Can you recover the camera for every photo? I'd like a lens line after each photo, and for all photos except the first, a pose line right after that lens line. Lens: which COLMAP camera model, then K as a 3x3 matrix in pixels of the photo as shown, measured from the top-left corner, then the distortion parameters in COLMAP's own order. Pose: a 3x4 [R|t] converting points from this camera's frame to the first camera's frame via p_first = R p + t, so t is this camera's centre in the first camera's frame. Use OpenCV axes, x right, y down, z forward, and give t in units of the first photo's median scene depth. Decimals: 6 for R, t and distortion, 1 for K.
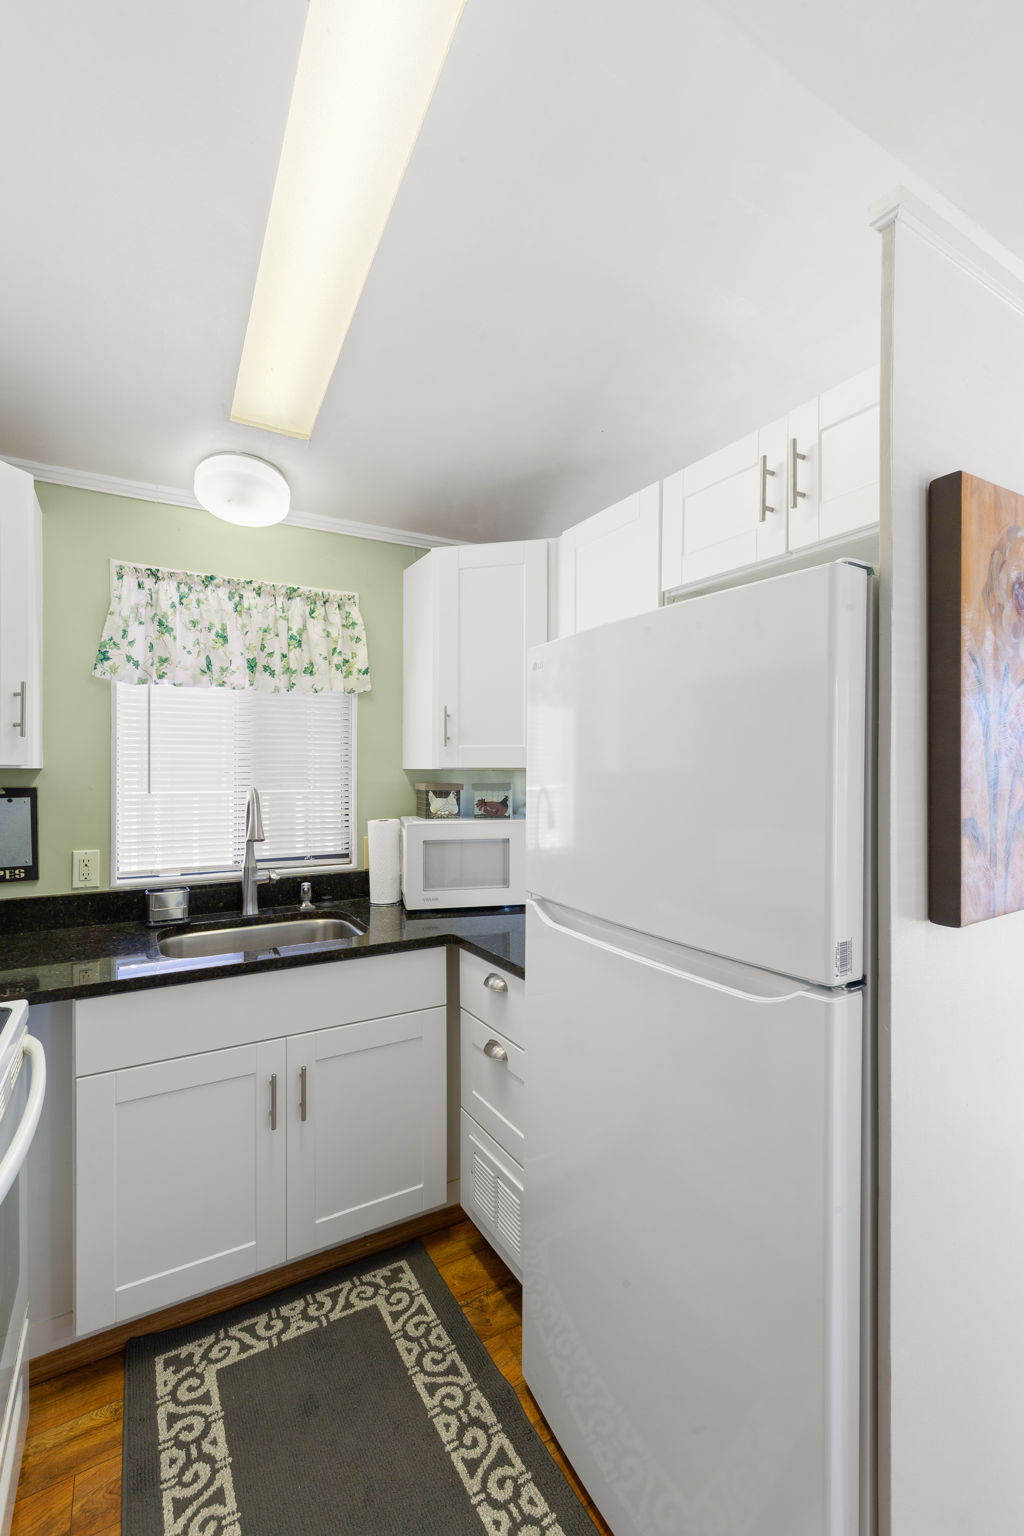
lens RADIAL K [[668.0, 0, 516.8], [0, 668.0, 769.8], [0, 0, 1]] dist [0.008726, -0.000834]
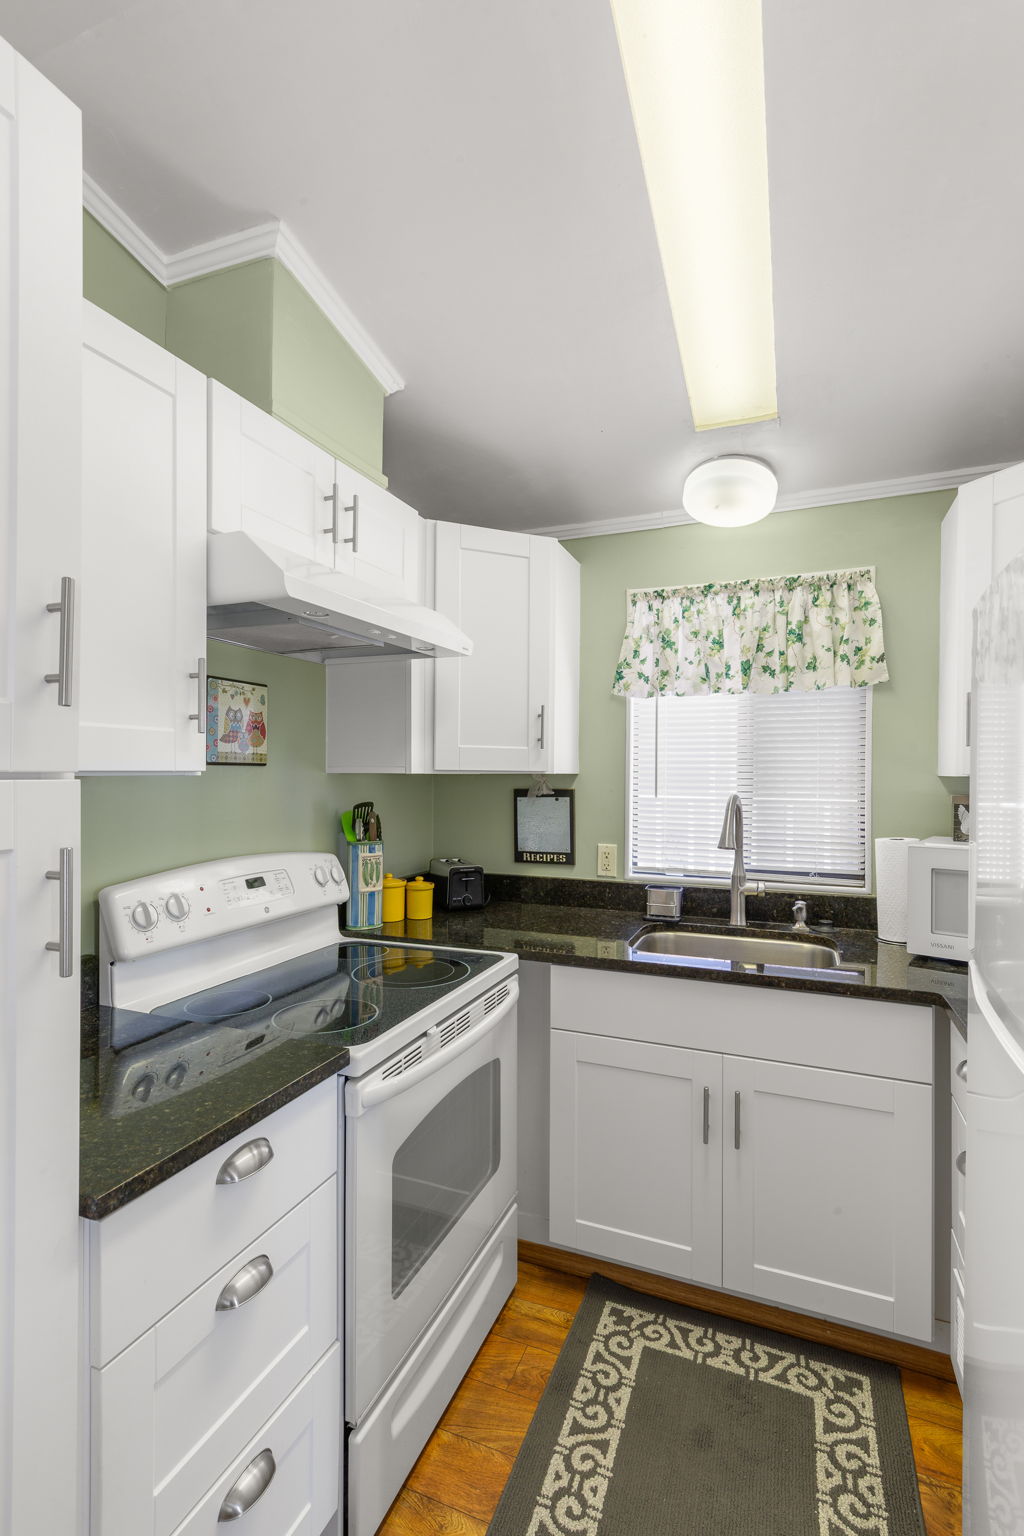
lens RADIAL K [[722.6, 0, 516.4], [0, 722.6, 770.5], [0, 0, 1]] dist [0.004848, -0.000655]
pose [[0.608267, -0.000487, -0.793732, 0.253376], [-0.004879, 0.999979, -0.004353, -0.001880], [0.793717, 0.006521, 0.608252, 0.110365]]
